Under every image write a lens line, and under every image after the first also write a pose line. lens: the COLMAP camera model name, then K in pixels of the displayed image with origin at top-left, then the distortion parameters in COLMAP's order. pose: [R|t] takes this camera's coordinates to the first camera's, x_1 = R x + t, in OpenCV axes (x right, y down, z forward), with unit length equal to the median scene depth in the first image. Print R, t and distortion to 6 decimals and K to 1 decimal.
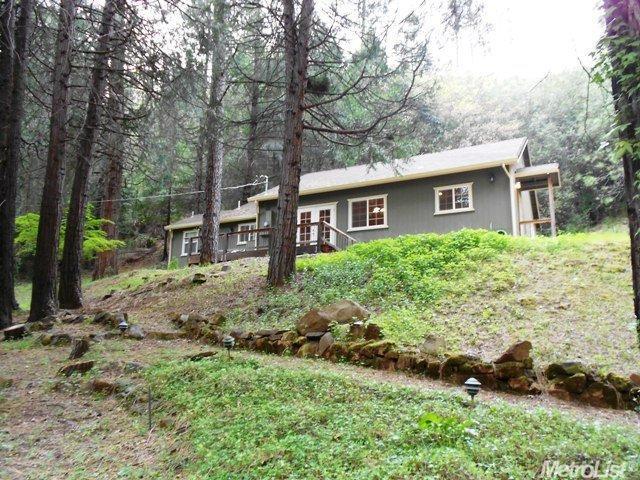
lens RADIAL K [[496.0, 0, 322.4], [0, 496.0, 239.1], [0, 0, 1]] dist [0.000782, -0.010879]
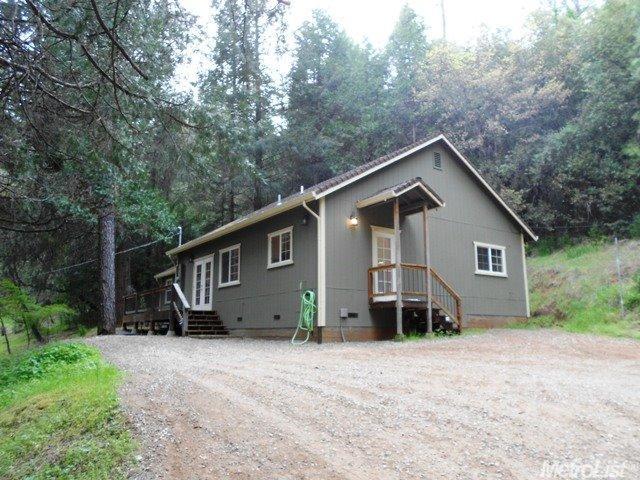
lens RADIAL K [[496.0, 0, 318.7], [0, 496.0, 240.0], [0, 0, 1]] dist [0.000782, -0.010879]
pose [[0.891859, -0.134129, -0.431969, 0.608339], [0.164933, 0.985703, 0.034459, -0.101611], [0.421171, -0.101978, 0.901230, 0.282589]]
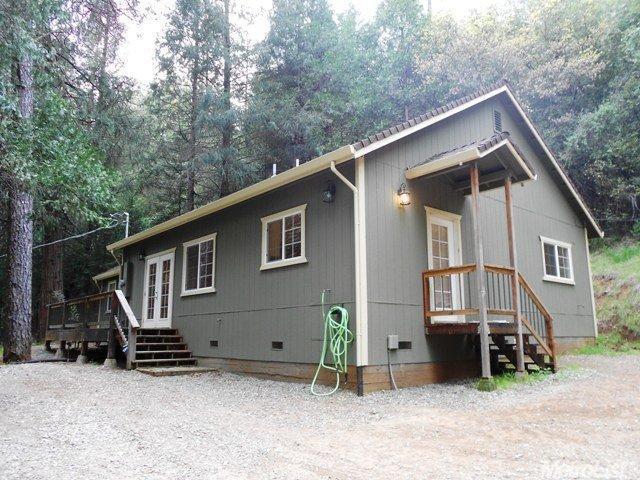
lens RADIAL K [[496.0, 0, 319.9], [0, 496.0, 242.0], [0, 0, 1]] dist [0.000782, -0.010879]
pose [[0.931357, -0.118820, -0.344173, 0.438814], [0.144407, 0.988275, 0.049590, -0.089693], [0.334245, -0.095887, 0.937596, 0.477784]]
